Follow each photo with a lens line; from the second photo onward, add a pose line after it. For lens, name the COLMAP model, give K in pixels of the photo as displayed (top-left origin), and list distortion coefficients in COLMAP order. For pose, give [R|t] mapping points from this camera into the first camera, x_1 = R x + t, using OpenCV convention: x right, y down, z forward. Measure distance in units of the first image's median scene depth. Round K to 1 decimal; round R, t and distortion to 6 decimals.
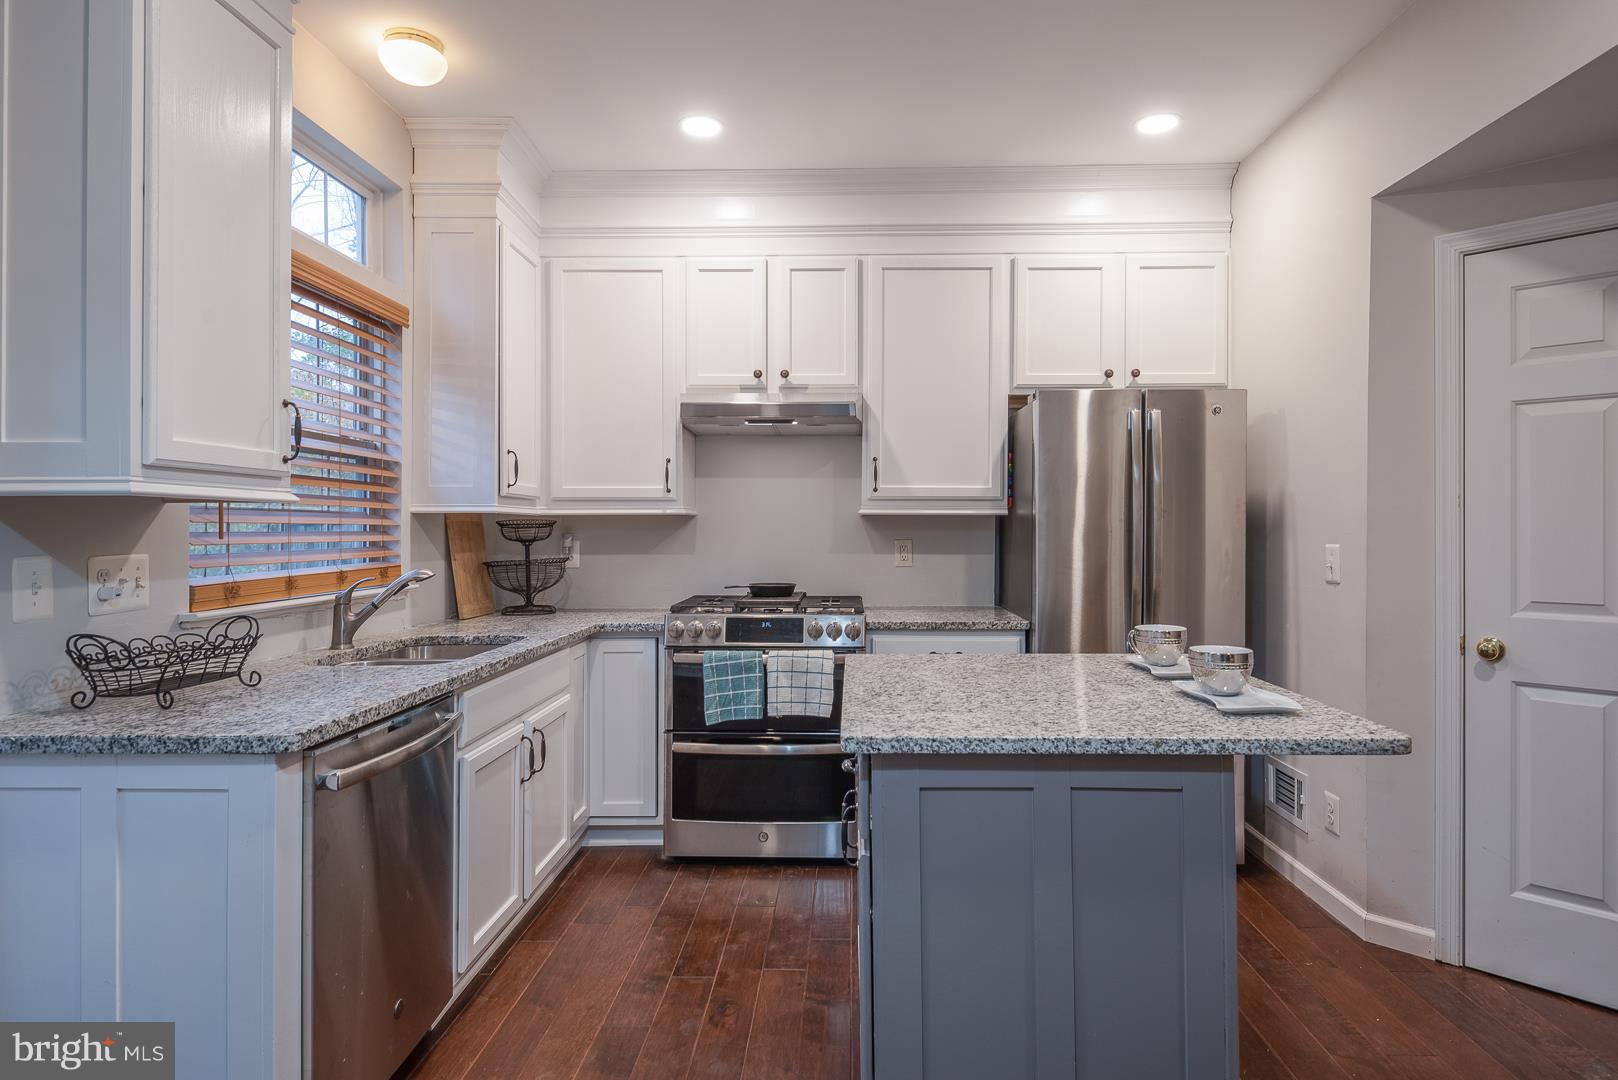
lens RADIAL K [[884.1, 0, 833.5], [0, 884.1, 524.4], [0, 0, 1]] dist [0.035041, -0.028241]
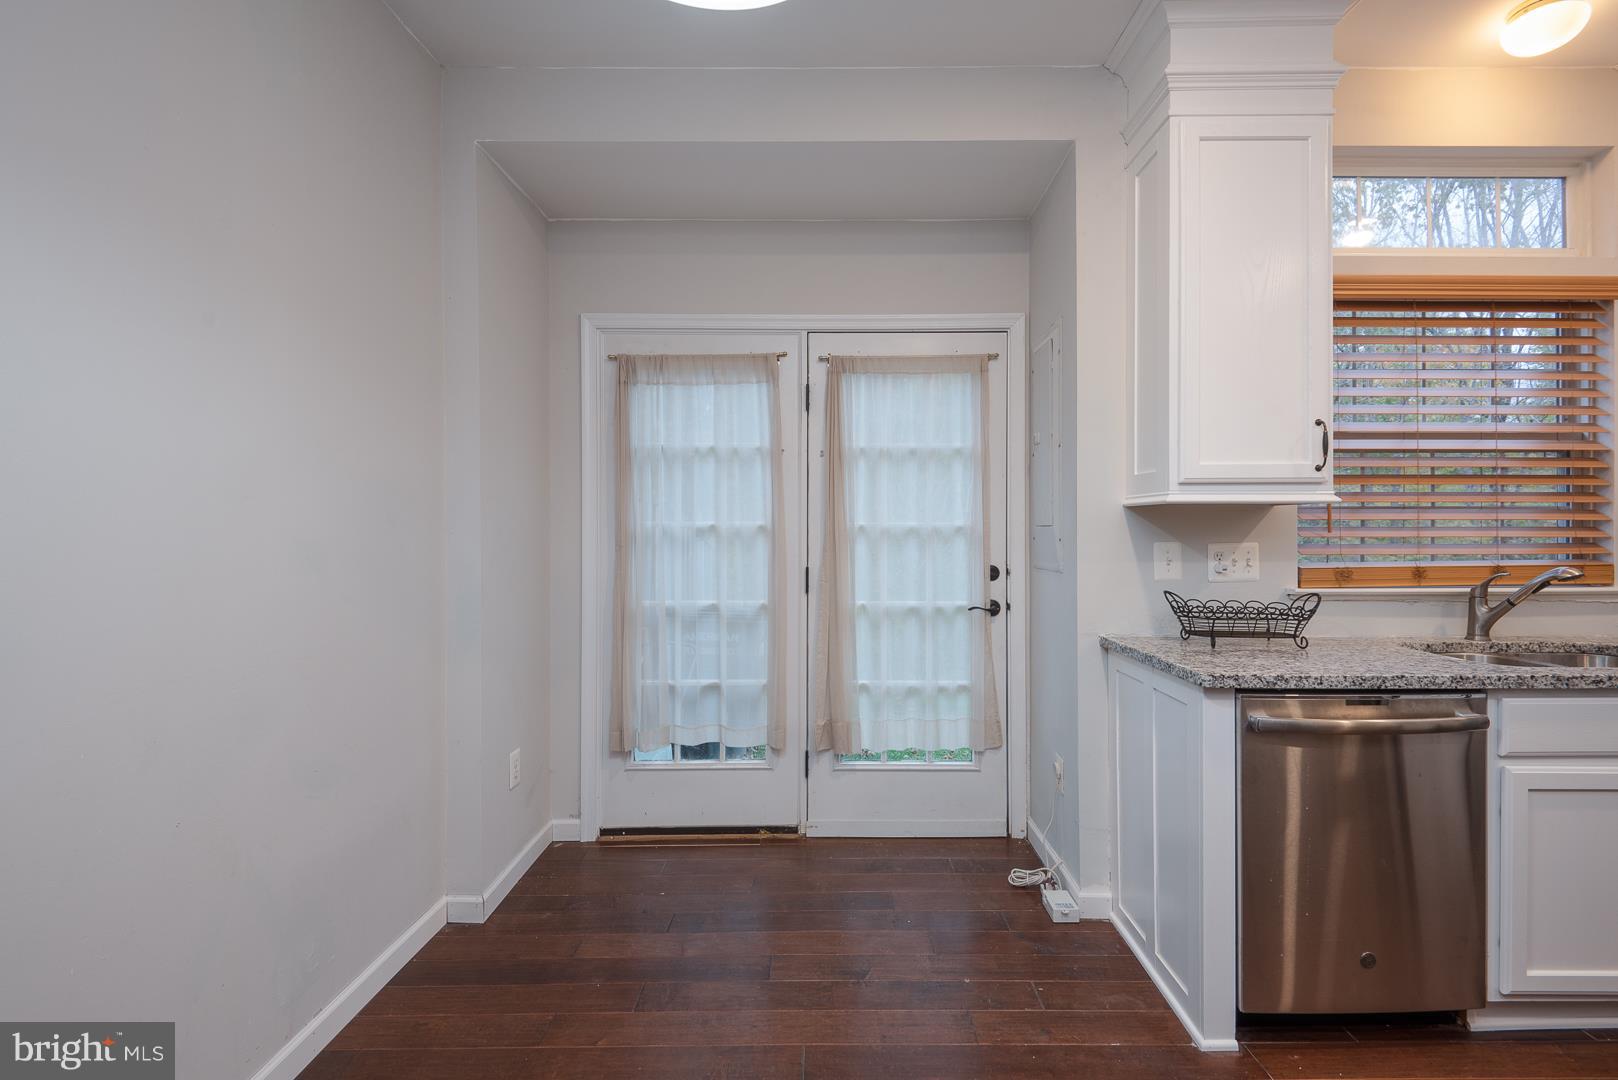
lens RADIAL K [[754.9, 0, 838.5], [0, 754.9, 526.2], [0, 0, 1]] dist [0.038907, -0.026527]
pose [[0.030271, -0.001621, -0.999540, 0.262189], [0.007234, 0.999973, -0.001403, 0.002453], [0.999516, -0.007189, 0.030282, 0.194691]]
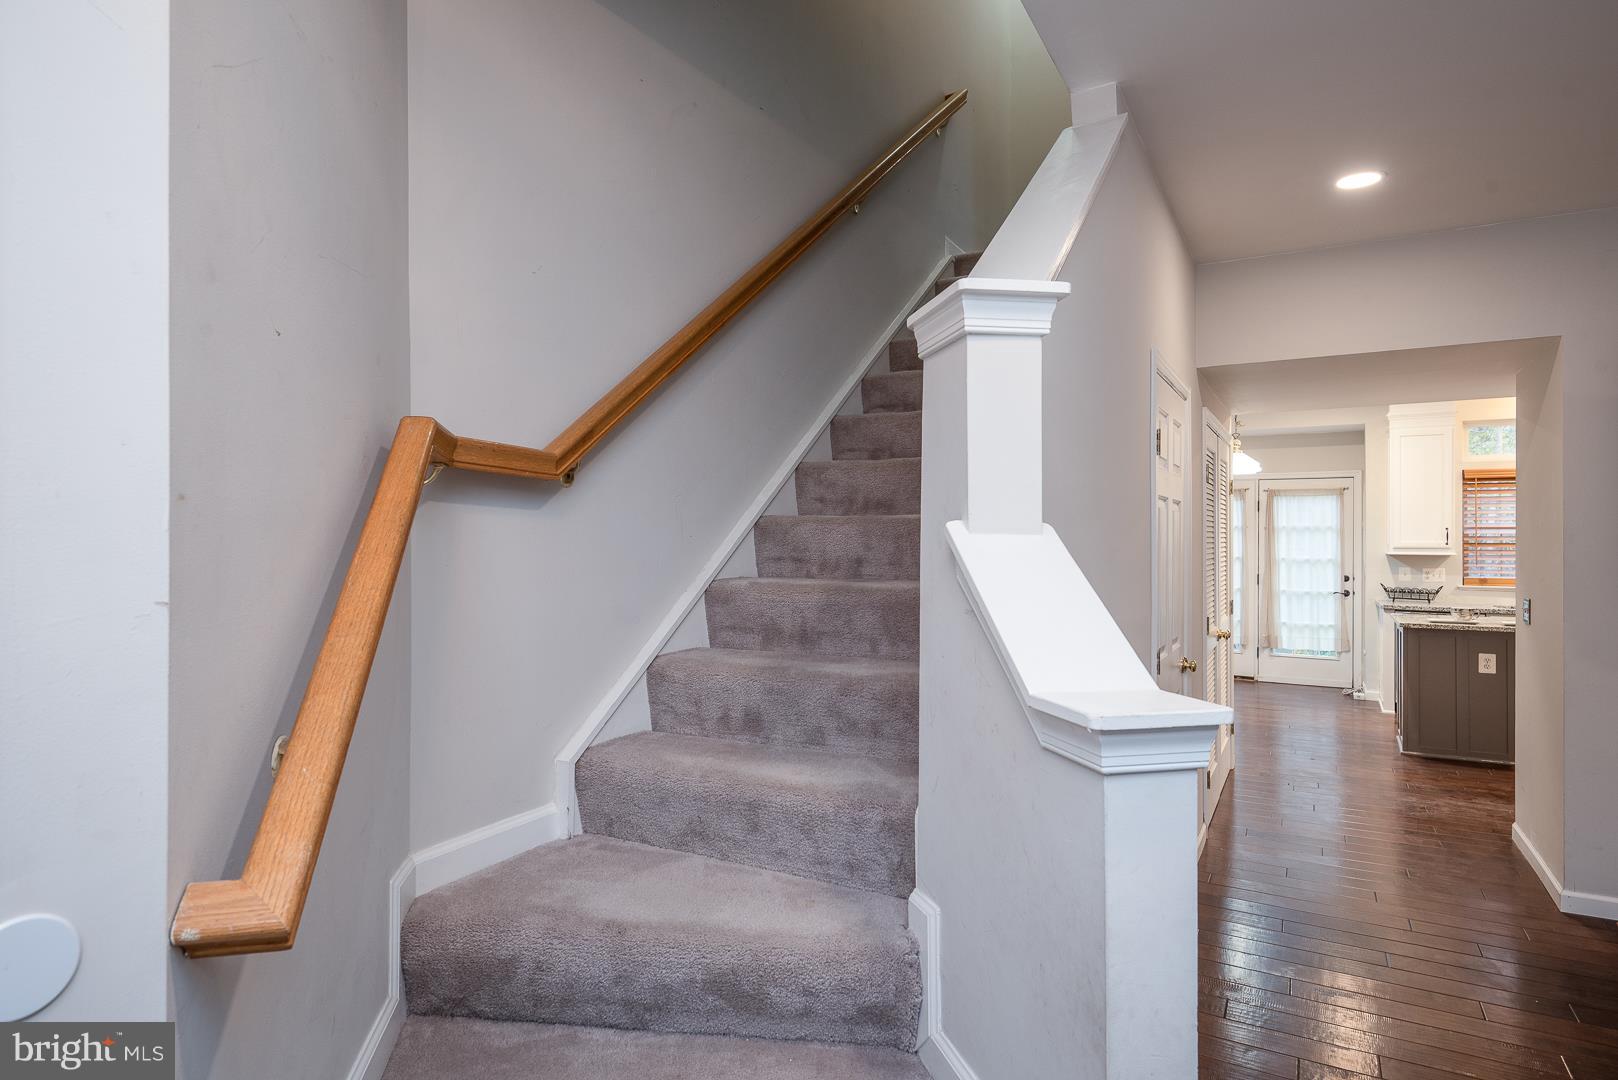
lens RADIAL K [[905.1, 0, 806.1], [0, 905.1, 529.6], [0, 0, 1]] dist [0.057518, -0.035100]
pose [[-0.467489, -0.006496, -0.883975, 2.551700], [0.000852, 0.999969, -0.007798, -0.066377], [0.883998, -0.004399, -0.467469, 0.275502]]
